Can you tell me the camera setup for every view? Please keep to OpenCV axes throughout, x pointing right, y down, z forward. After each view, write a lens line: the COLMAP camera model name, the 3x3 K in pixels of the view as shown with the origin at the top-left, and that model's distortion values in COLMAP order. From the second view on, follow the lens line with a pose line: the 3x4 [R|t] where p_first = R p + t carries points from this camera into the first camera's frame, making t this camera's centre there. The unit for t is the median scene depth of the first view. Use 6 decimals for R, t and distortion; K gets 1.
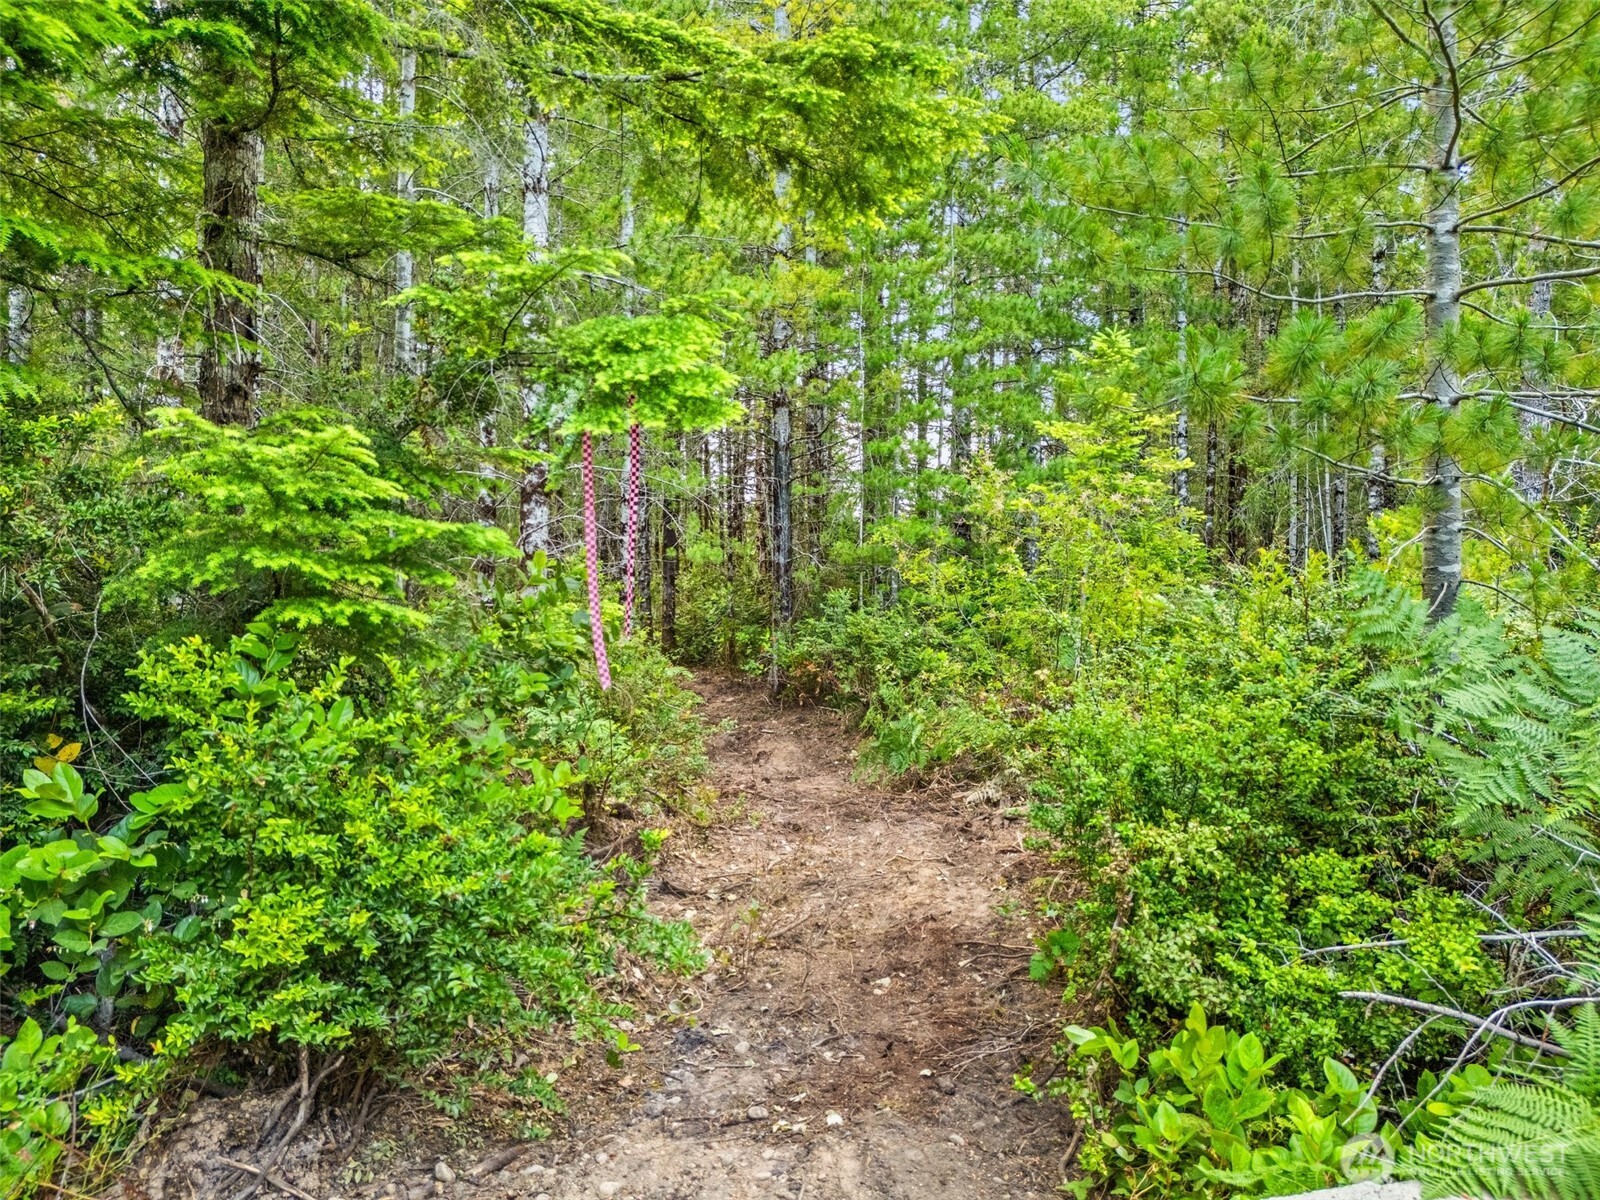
lens RADIAL K [[1168.2, 0, 796.0], [0, 1168.2, 601.0], [0, 0, 1]] dist [0.087179, -0.098138]
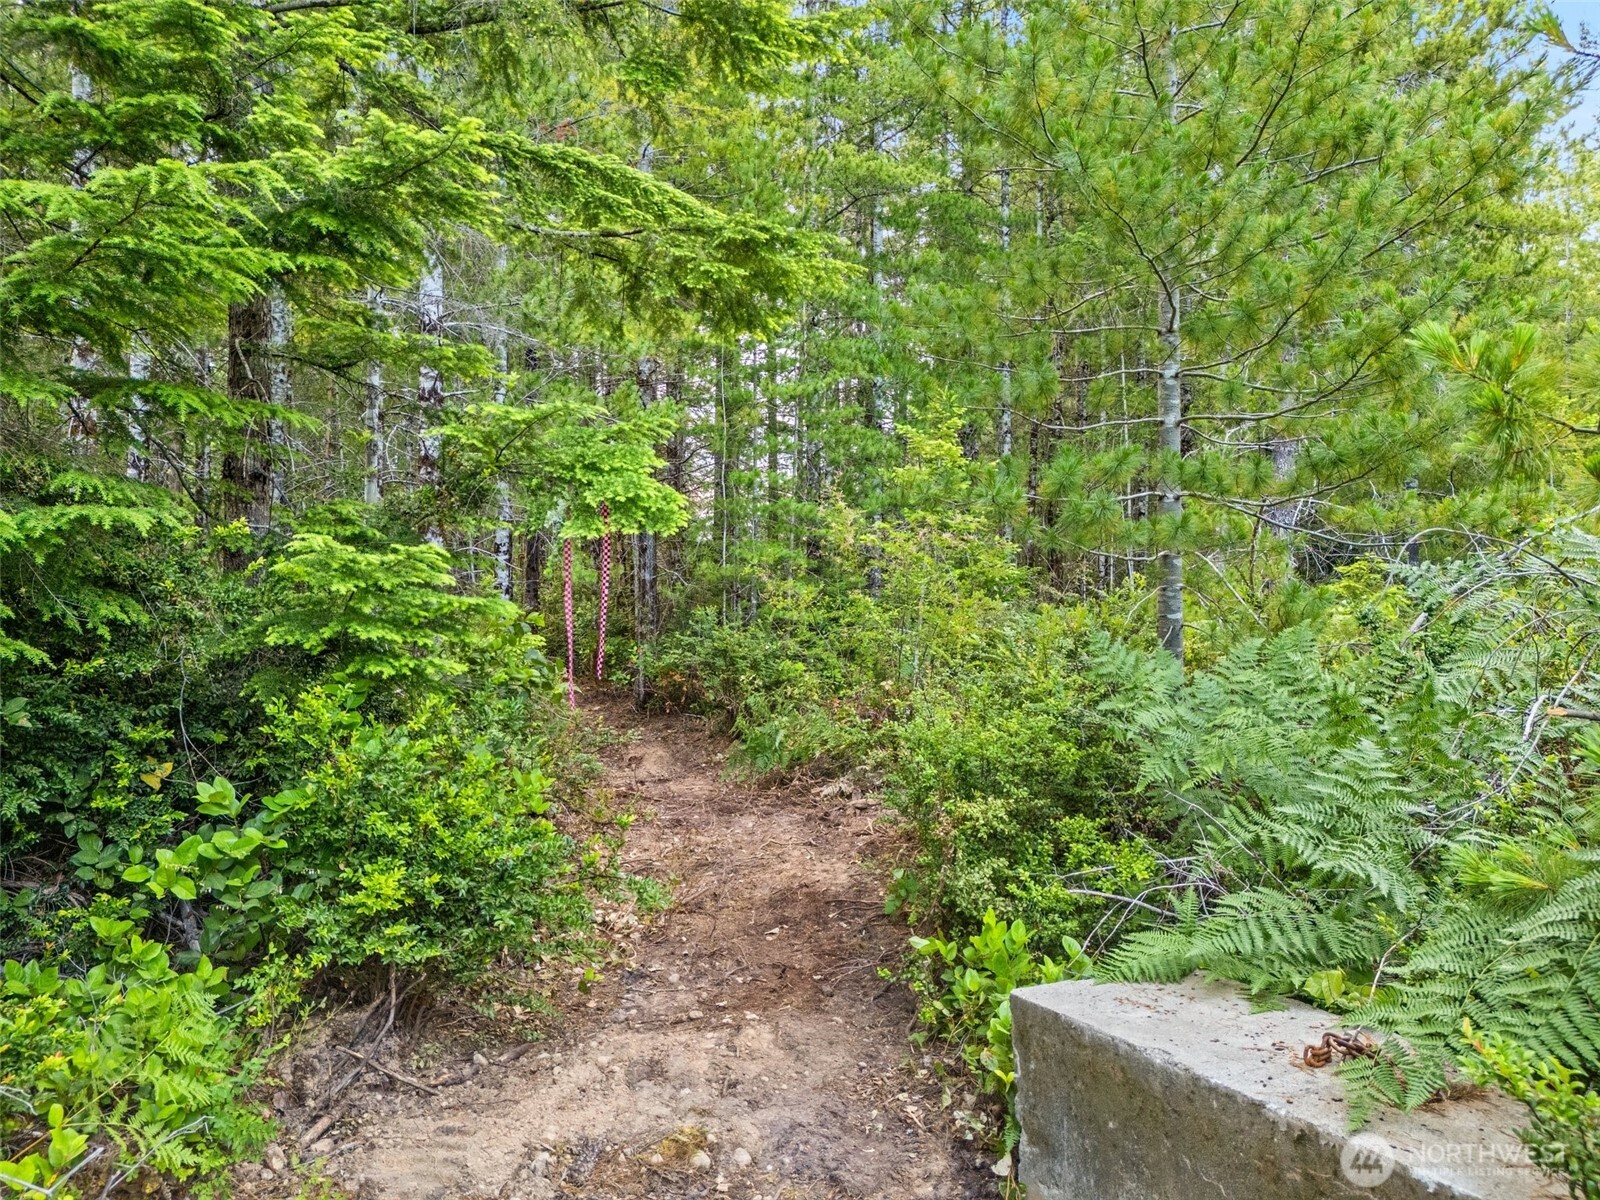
lens RADIAL K [[1168.7, 0, 796.0], [0, 1168.7, 601.0], [0, 0, 1]] dist [0.069951, -0.064612]
pose [[0.991050, -0.003229, 0.133452, -0.099367], [0.003346, 0.999994, -0.000653, -0.057635], [-0.133449, 0.001094, 0.991055, -0.403050]]
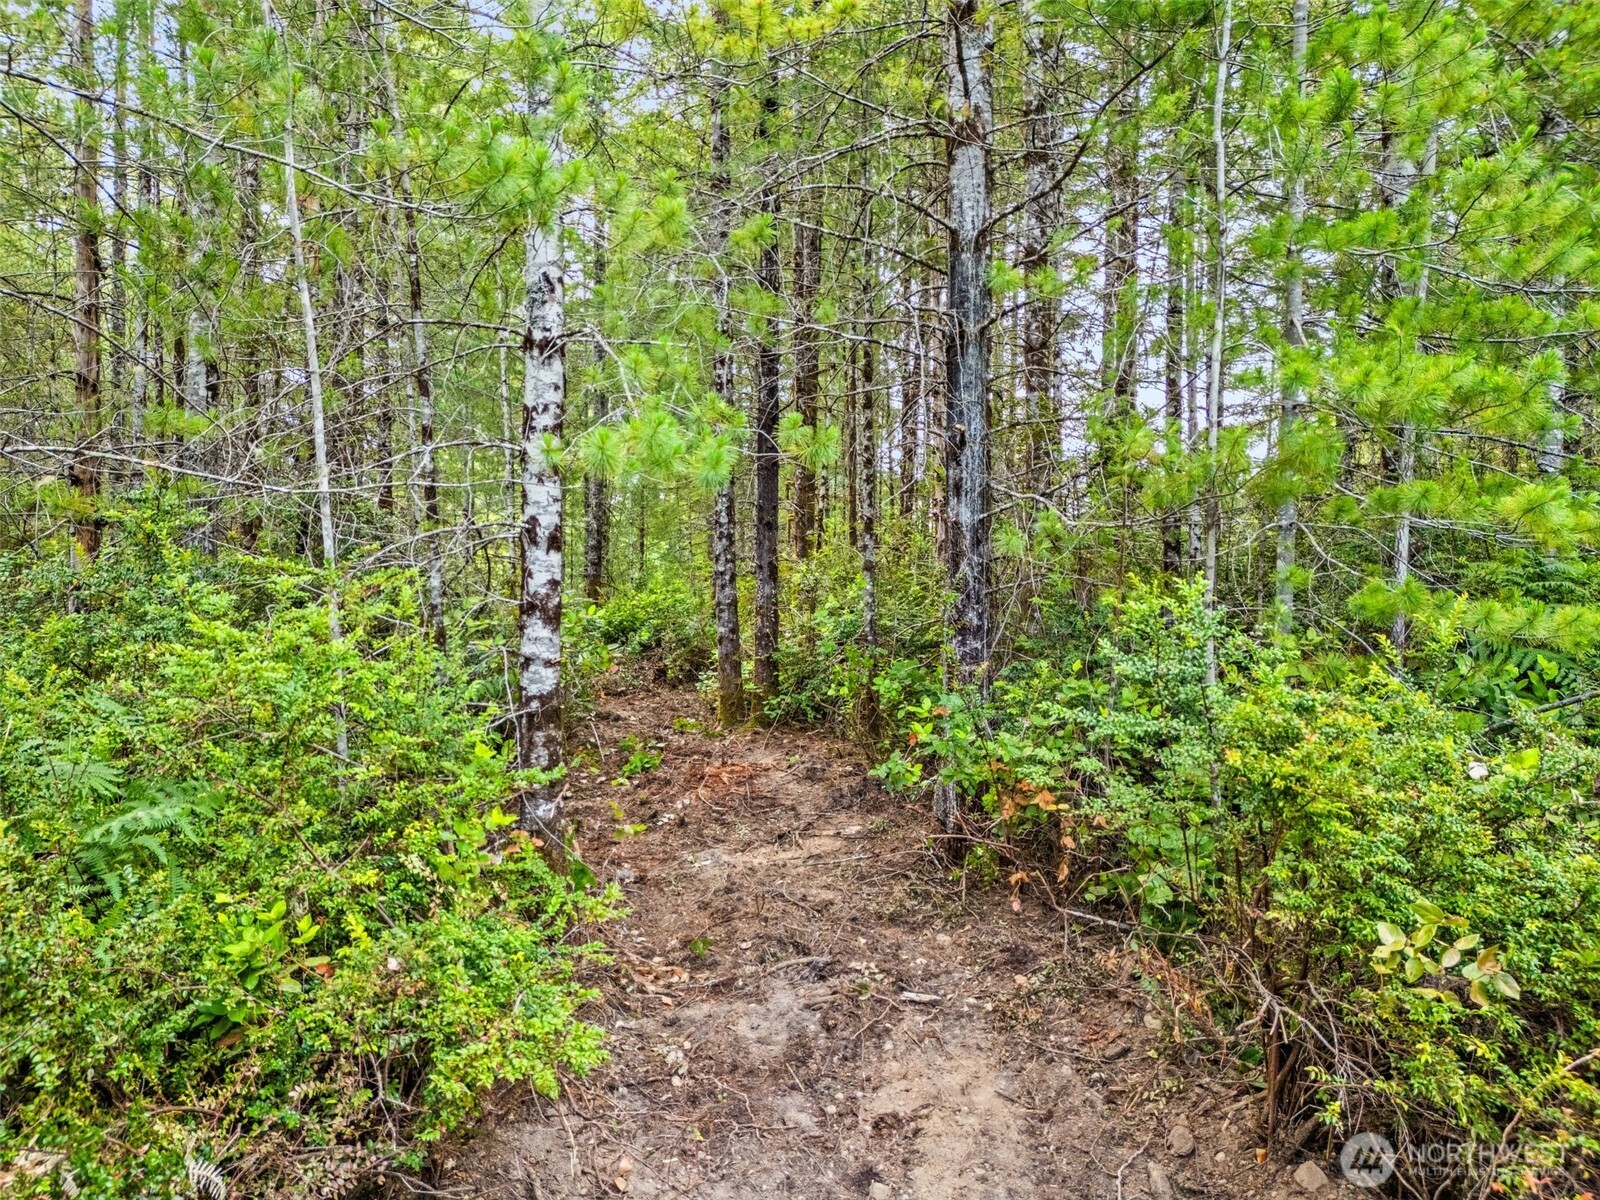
lens RADIAL K [[1168.7, 0, 796.0], [0, 1168.7, 601.0], [0, 0, 1]] dist [0.069951, -0.064612]
pose [[0.986587, 0.001865, -0.163227, -0.018351], [-0.003228, 0.999962, -0.008087, -0.009271], [0.163206, 0.008505, 0.986555, 2.856611]]
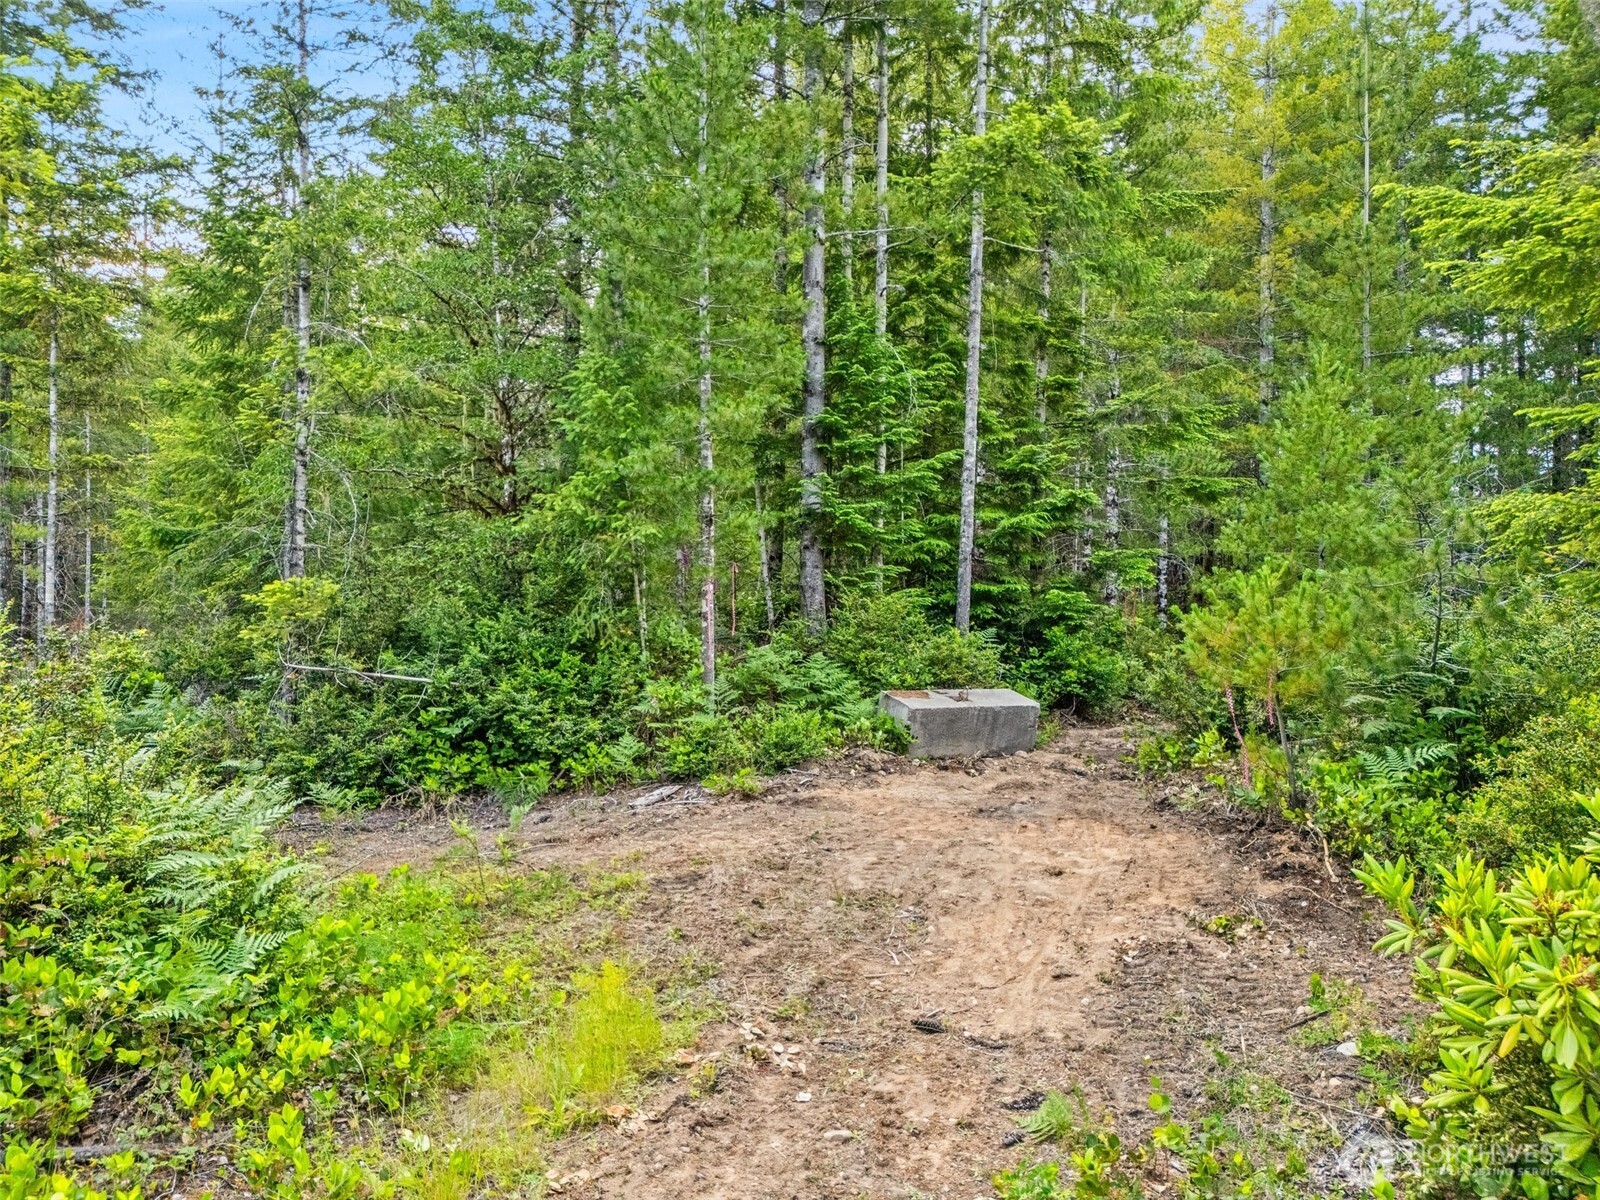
lens RADIAL K [[1158.9, 0, 795.8], [0, 1158.9, 599.9], [0, 0, 1]] dist [0.062837, -0.053798]
pose [[0.895386, 0.003024, -0.445280, 0.744524], [-0.002969, 0.999995, 0.000822, -0.083636], [0.445280, 0.000586, 0.895391, -3.889936]]
